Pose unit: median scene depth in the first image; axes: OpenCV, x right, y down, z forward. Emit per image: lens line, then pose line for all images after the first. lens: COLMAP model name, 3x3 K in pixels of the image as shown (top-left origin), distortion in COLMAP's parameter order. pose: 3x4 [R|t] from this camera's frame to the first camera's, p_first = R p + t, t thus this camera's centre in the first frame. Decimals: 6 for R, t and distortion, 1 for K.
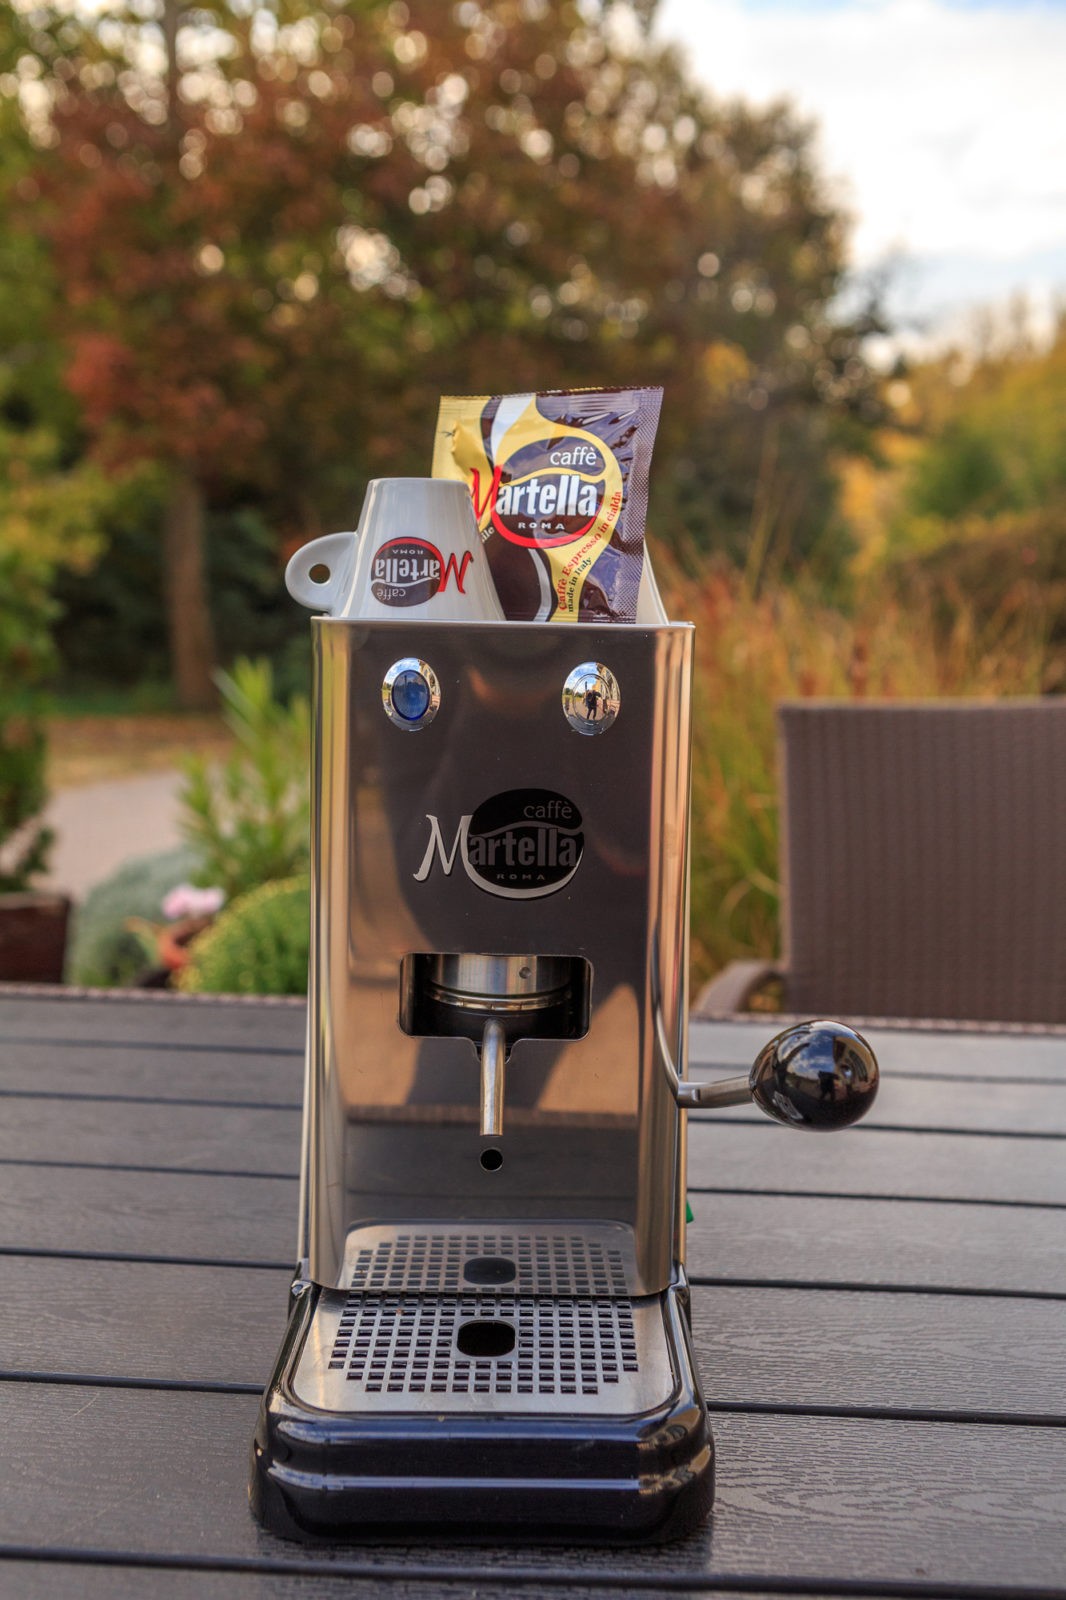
lens RADIAL K [[1481.6, 0, 529.9], [0, 1481.6, 802.6], [0, 0, 1]] dist [0.010947, 0.000000]
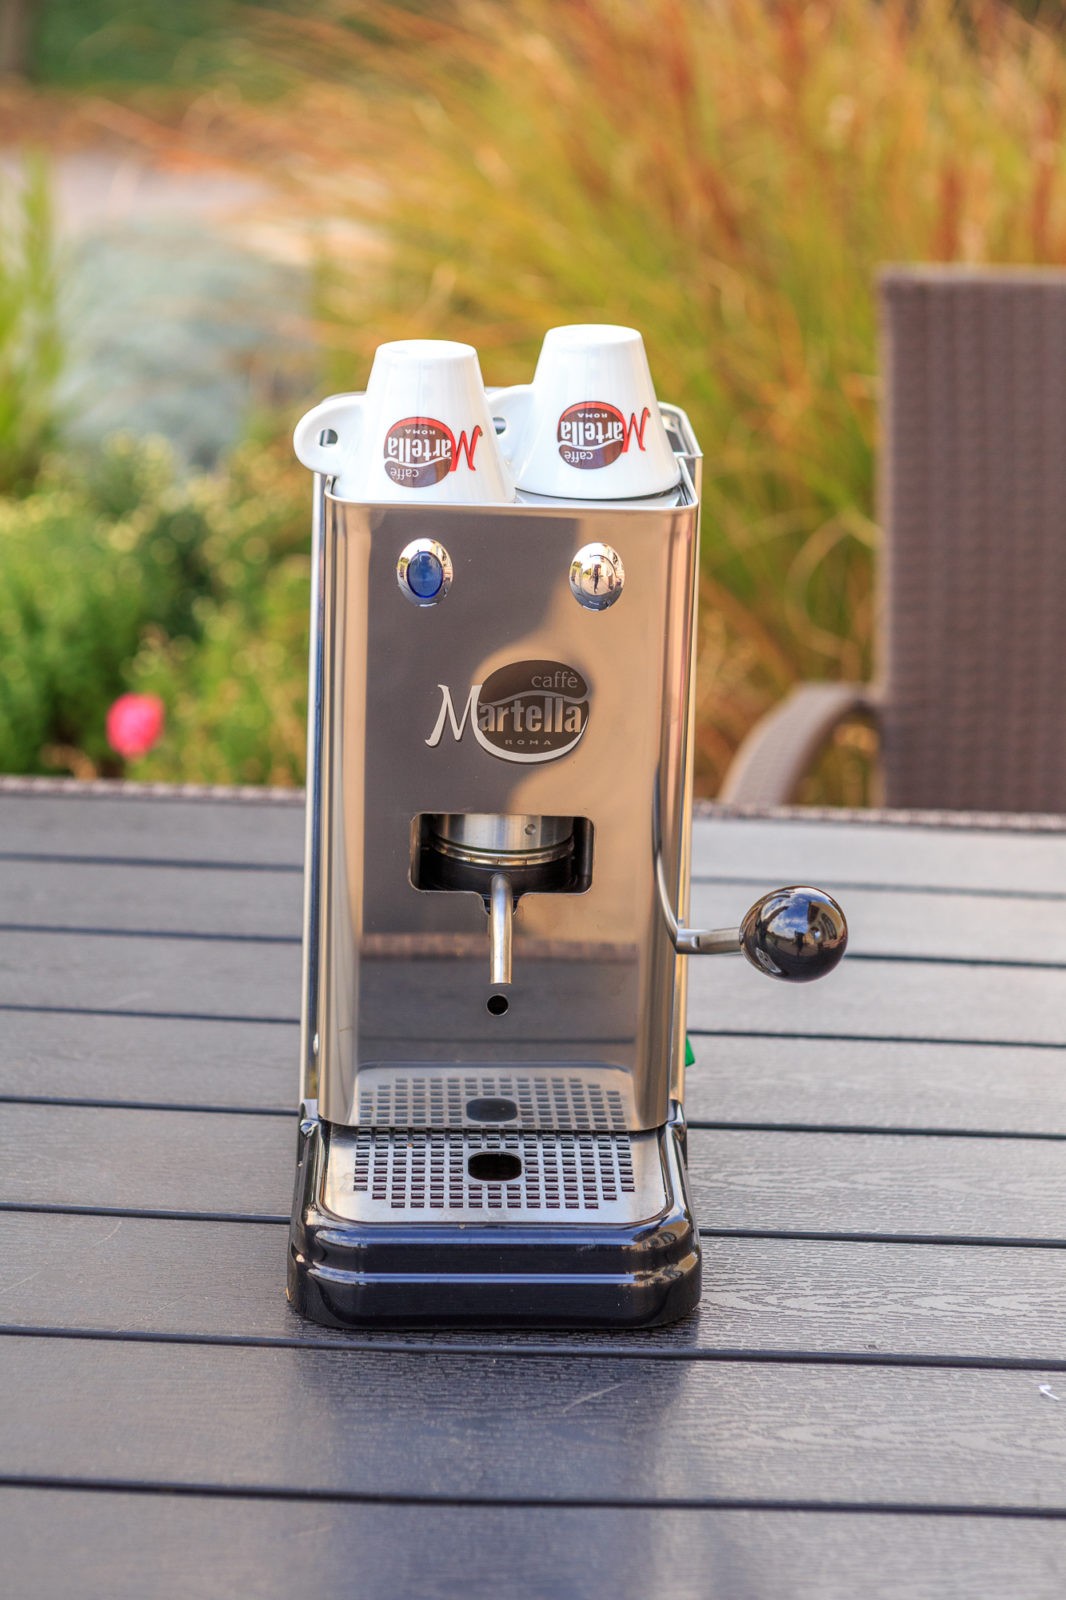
lens RADIAL K [[3163.0, 0, 536.0], [0, 3163.0, 800.8], [0, 0, 1]] dist [0.017165, 0.000000]
pose [[0.999456, -0.000778, 0.032979, -0.074485], [-0.005200, 0.983508, 0.180790, -0.313872], [-0.032575, -0.180863, 0.982969, -1.204548]]
